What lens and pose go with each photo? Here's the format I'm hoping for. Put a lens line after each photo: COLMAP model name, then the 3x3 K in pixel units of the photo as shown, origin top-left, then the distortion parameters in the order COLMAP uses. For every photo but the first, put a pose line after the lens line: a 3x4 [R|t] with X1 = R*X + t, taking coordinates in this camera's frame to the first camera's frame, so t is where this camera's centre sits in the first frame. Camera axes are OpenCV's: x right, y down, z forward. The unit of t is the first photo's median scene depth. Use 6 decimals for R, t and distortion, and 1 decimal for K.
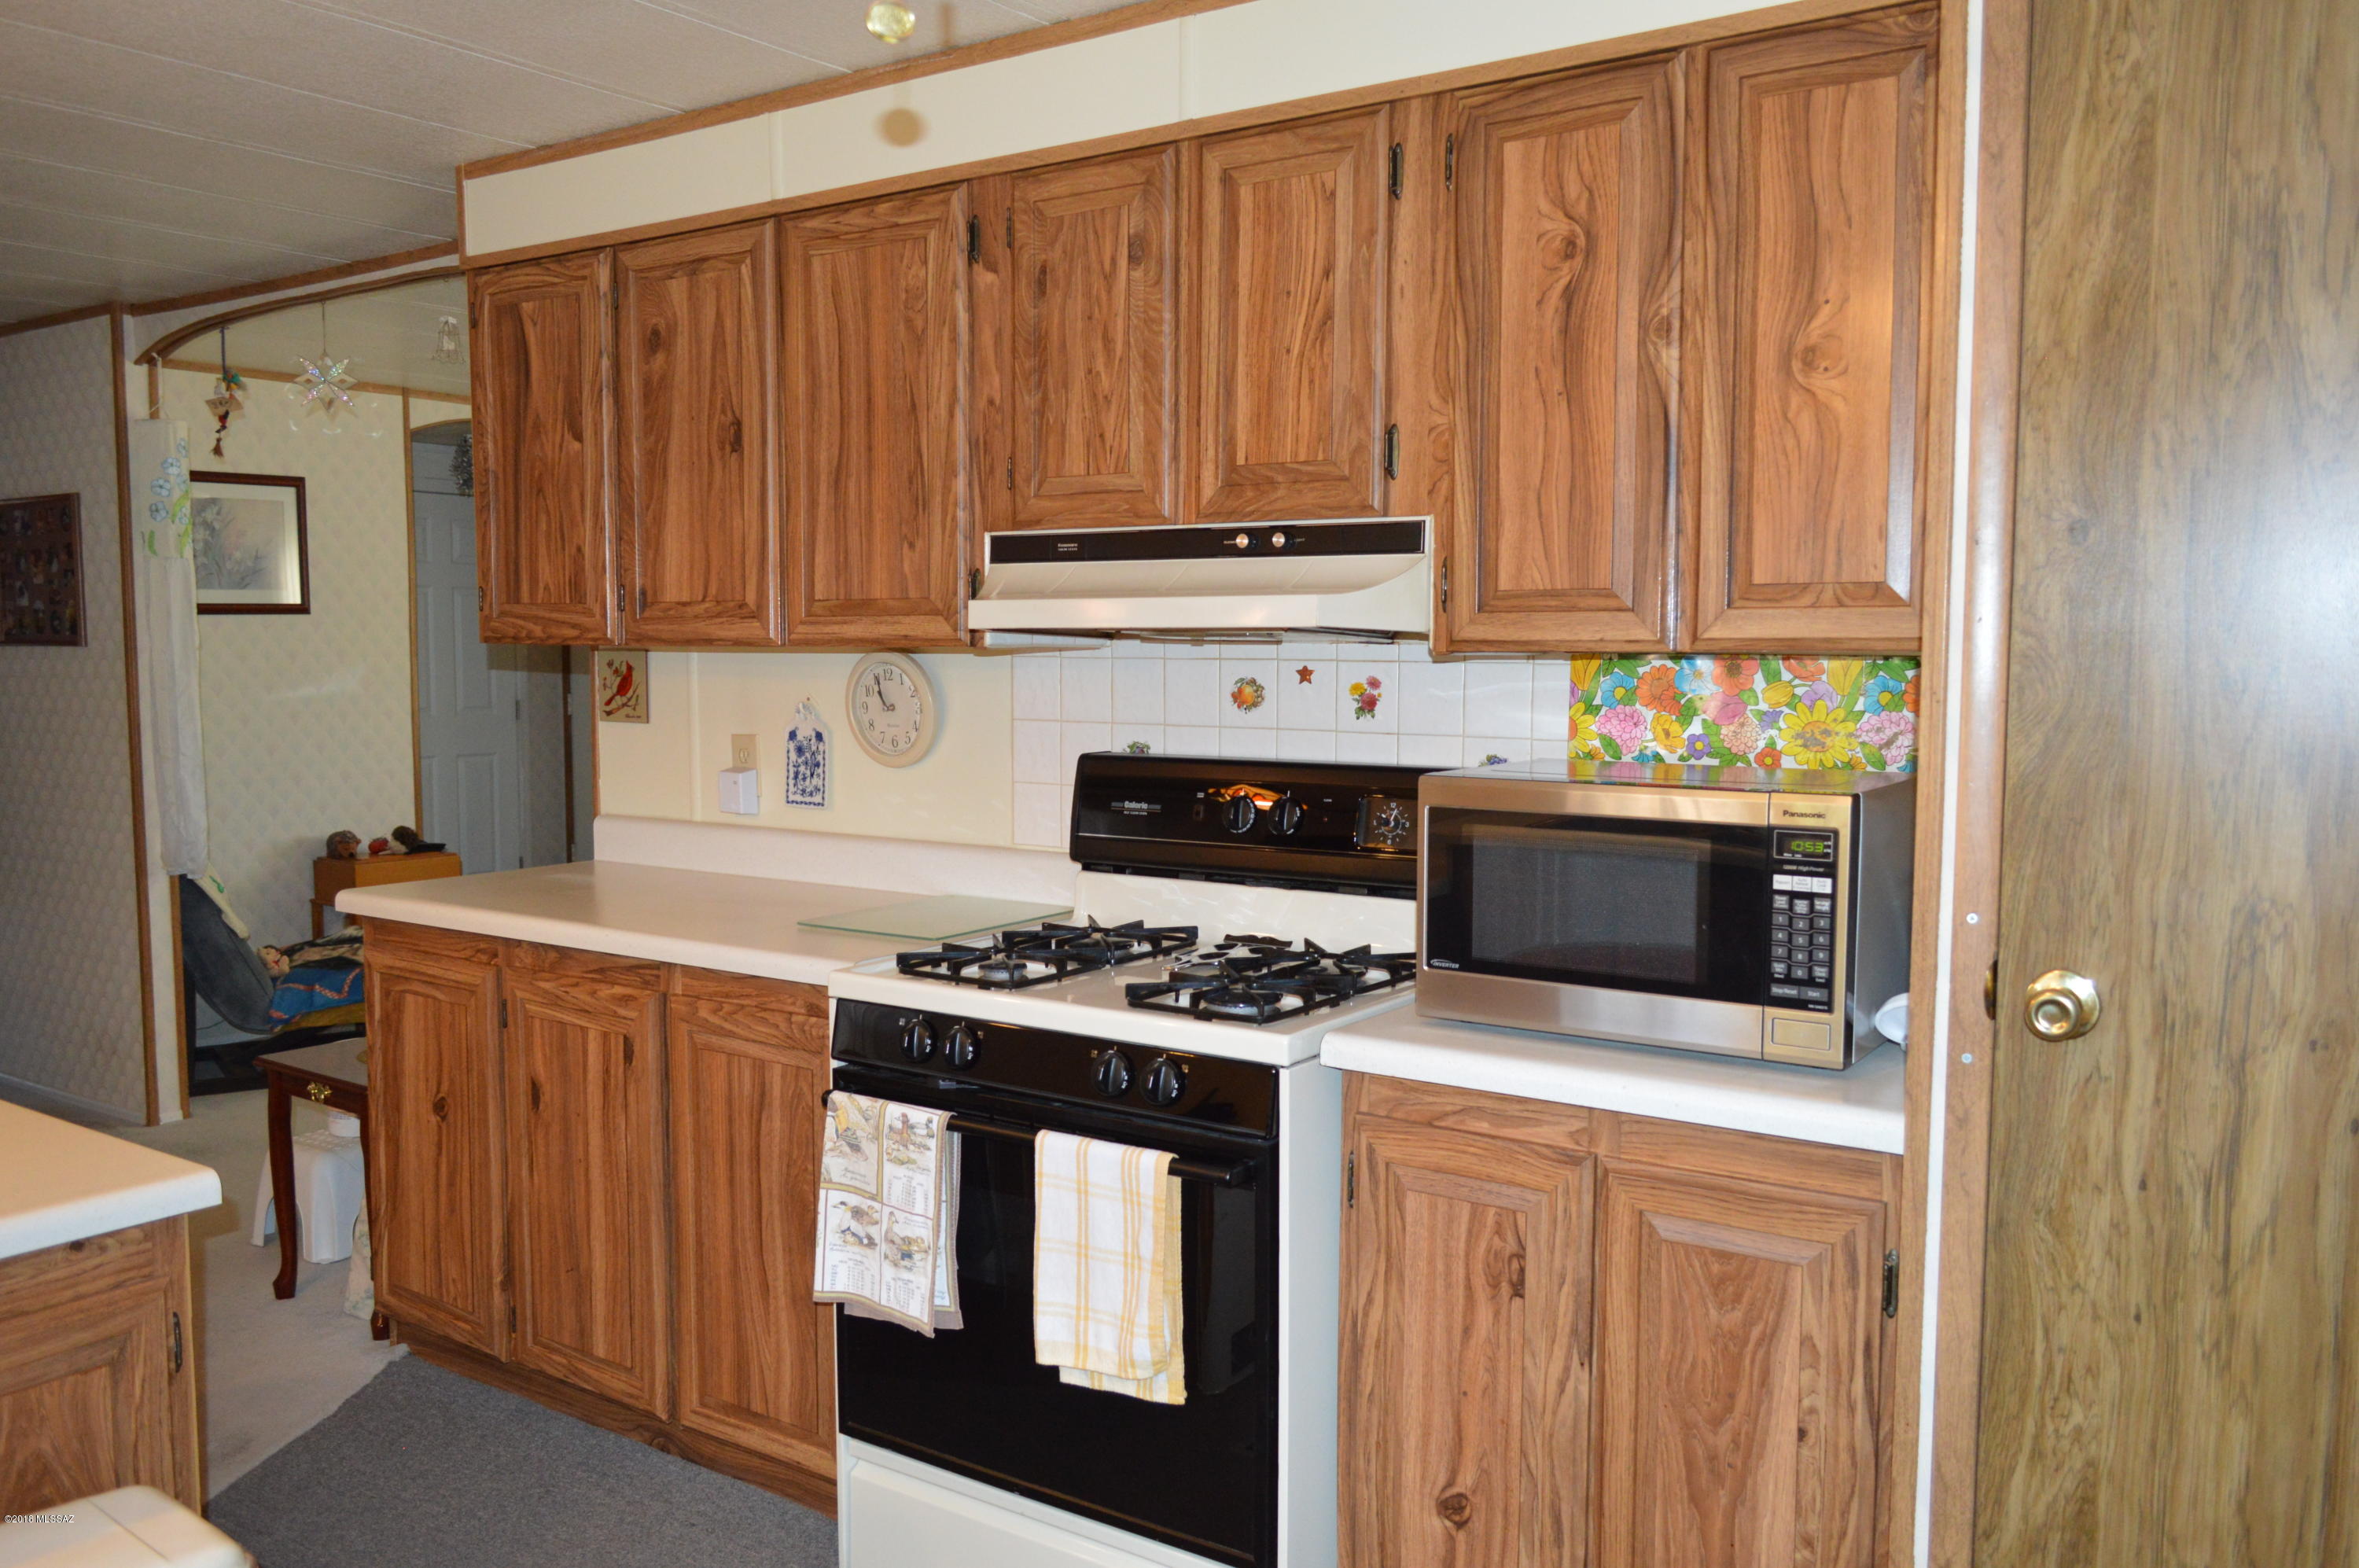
lens RADIAL K [[1855.8, 0, 1179.5], [0, 1855.8, 784.0], [0, 0, 1]] dist [-0.013921, 0.003470]
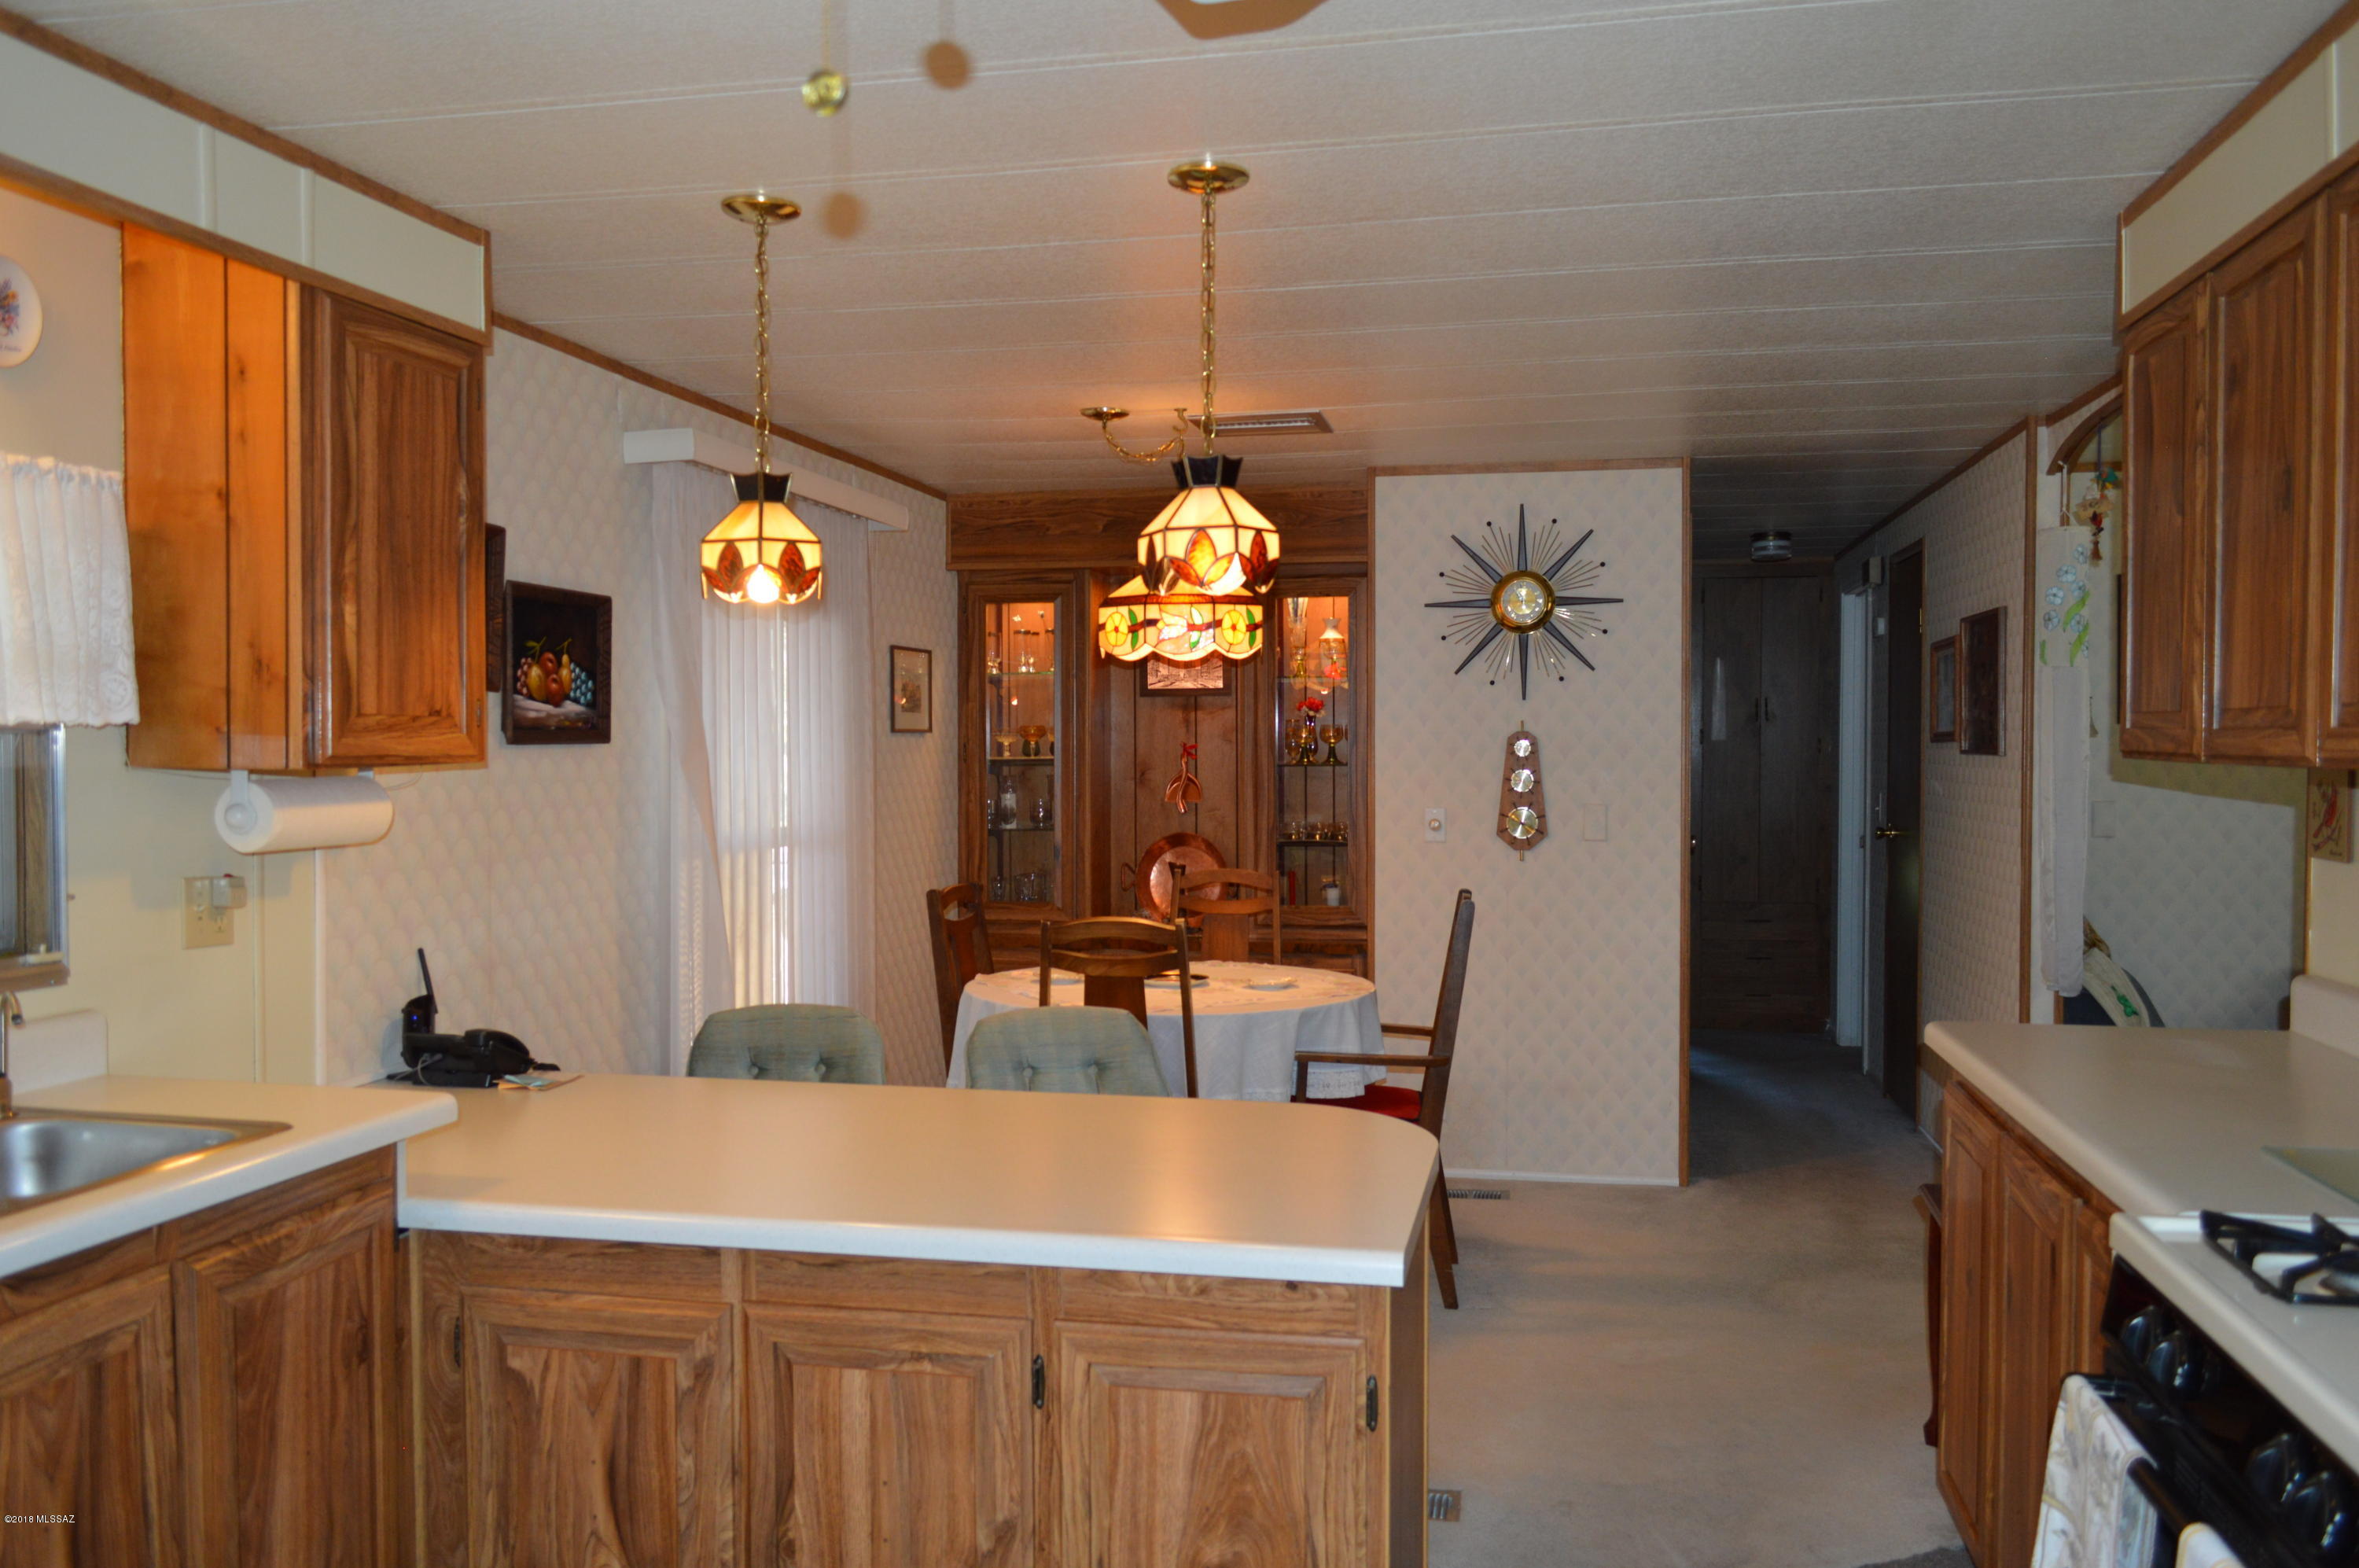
lens RADIAL K [[1855.8, 0, 1179.5], [0, 1855.8, 784.0], [0, 0, 1]] dist [-0.013921, 0.003470]
pose [[0.396009, 0.021715, -0.917990, 0.401185], [-0.072556, 0.997335, -0.007707, -0.043276], [0.915376, 0.069658, 0.396529, 0.438711]]
